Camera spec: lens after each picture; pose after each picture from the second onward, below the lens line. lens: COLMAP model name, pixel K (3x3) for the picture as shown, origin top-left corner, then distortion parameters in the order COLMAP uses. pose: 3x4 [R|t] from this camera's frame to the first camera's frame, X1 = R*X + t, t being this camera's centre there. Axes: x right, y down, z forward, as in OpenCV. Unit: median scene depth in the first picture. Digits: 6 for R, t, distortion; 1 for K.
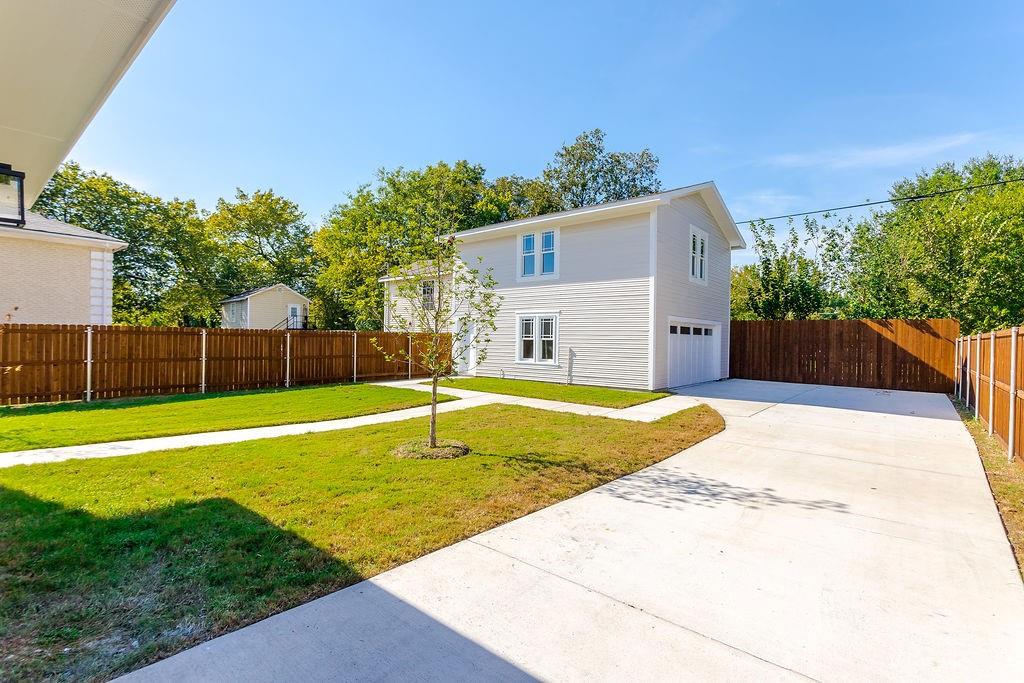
lens RADIAL K [[484.3, 0, 513.2], [0, 484.3, 339.9], [0, 0, 1]] dist [-0.004148, -0.000307]
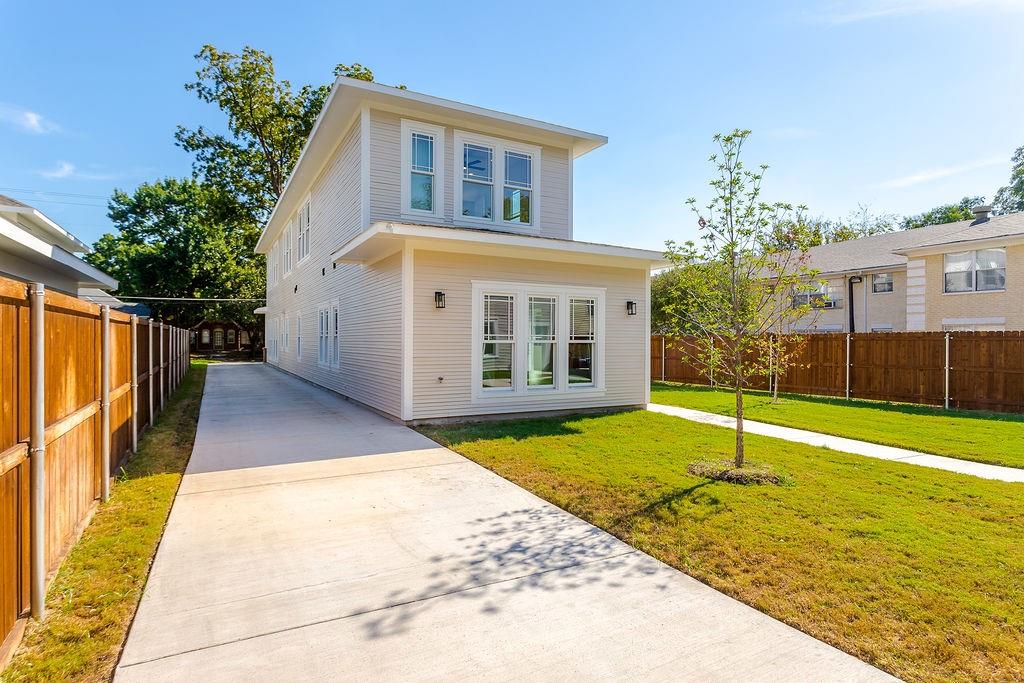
lens RADIAL K [[557.1, 0, 513.9], [0, 557.1, 341.3], [0, 0, 1]] dist [0.004932, 0.000044]
pose [[-0.368703, -0.010377, -0.929489, 1.131348], [-0.011685, 0.999910, -0.006527, 0.014817], [0.929474, 0.008455, -0.368791, 1.286303]]
